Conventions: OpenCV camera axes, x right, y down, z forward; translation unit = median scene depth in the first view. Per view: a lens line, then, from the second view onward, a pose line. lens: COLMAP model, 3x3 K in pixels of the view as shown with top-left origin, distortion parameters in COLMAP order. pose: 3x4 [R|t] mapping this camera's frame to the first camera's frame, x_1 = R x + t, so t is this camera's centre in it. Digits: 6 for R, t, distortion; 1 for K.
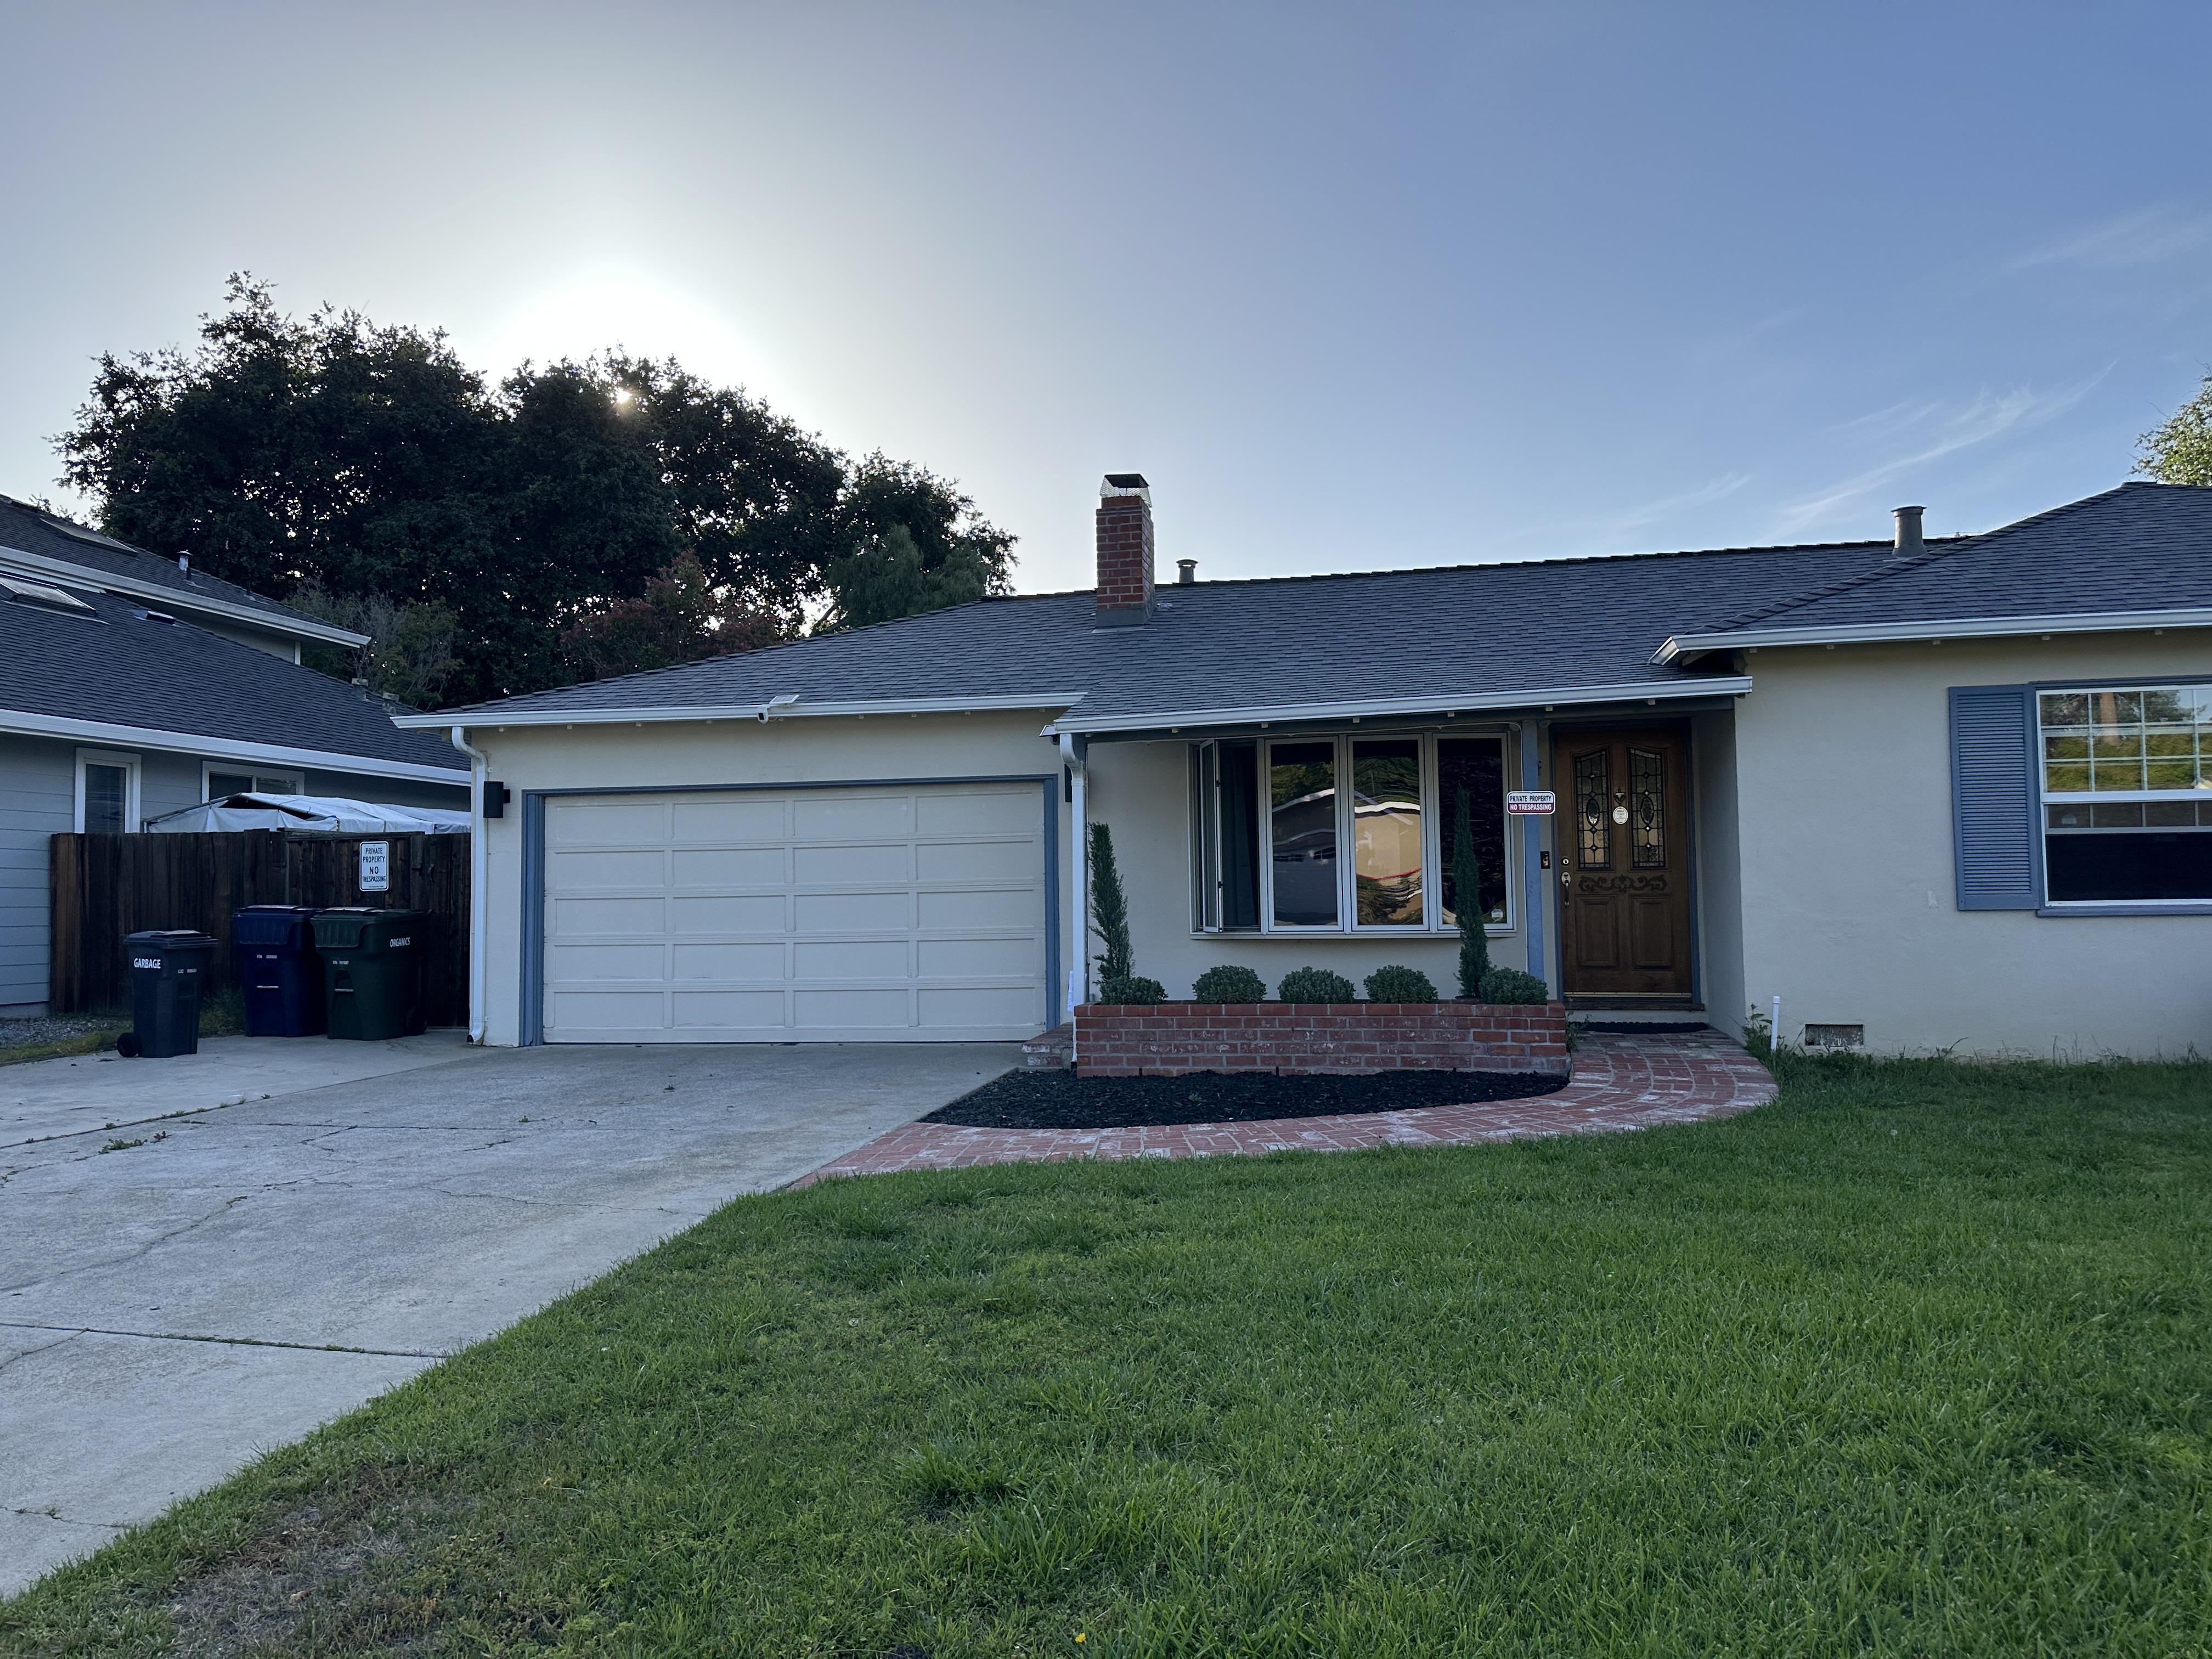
lens RADIAL K [[1532.7, 0, 1107.3], [0, 1532.7, 829.0], [0, 0, 1]] dist [0.080197, -0.094777]
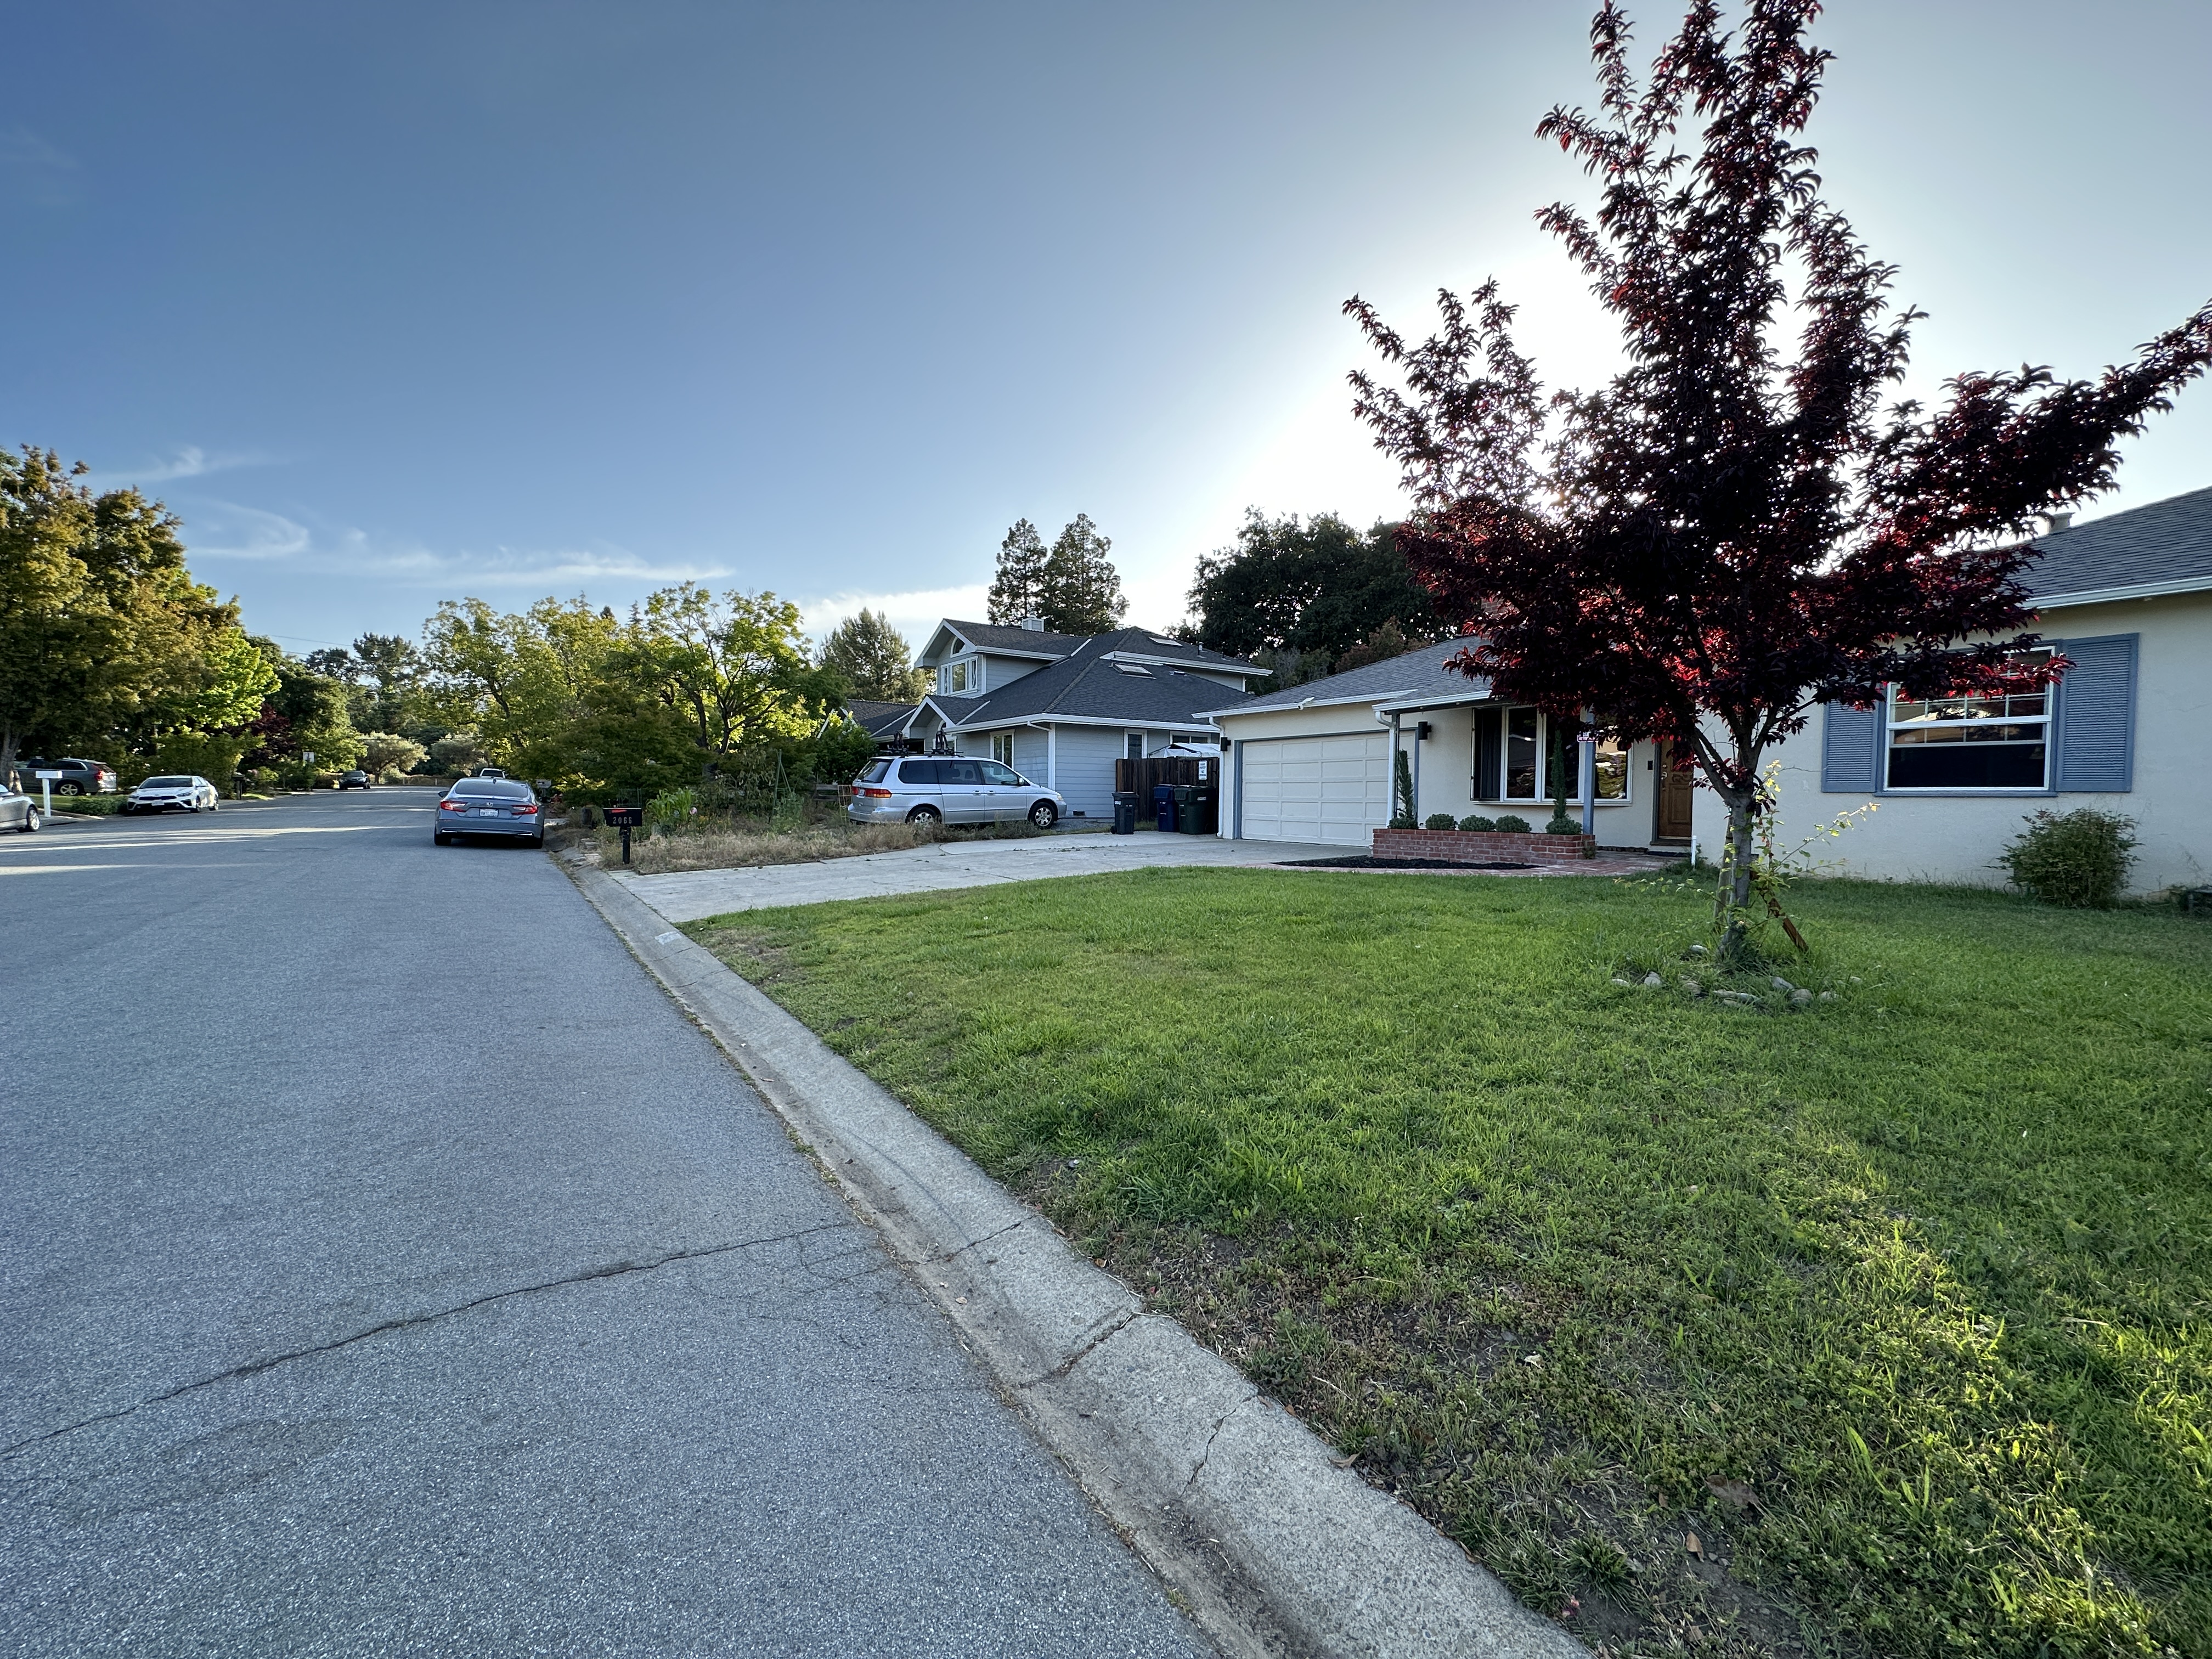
lens RADIAL K [[875.7, 0, 1112.2], [0, 875.7, 819.8], [0, 0, 1]] dist [-0.000554, -0.000334]
pose [[0.722345, 0.037181, -0.690533, 0.477885], [0.016529, 0.997340, 0.070991, -0.000144], [0.691336, -0.062694, 0.719809, -0.185602]]
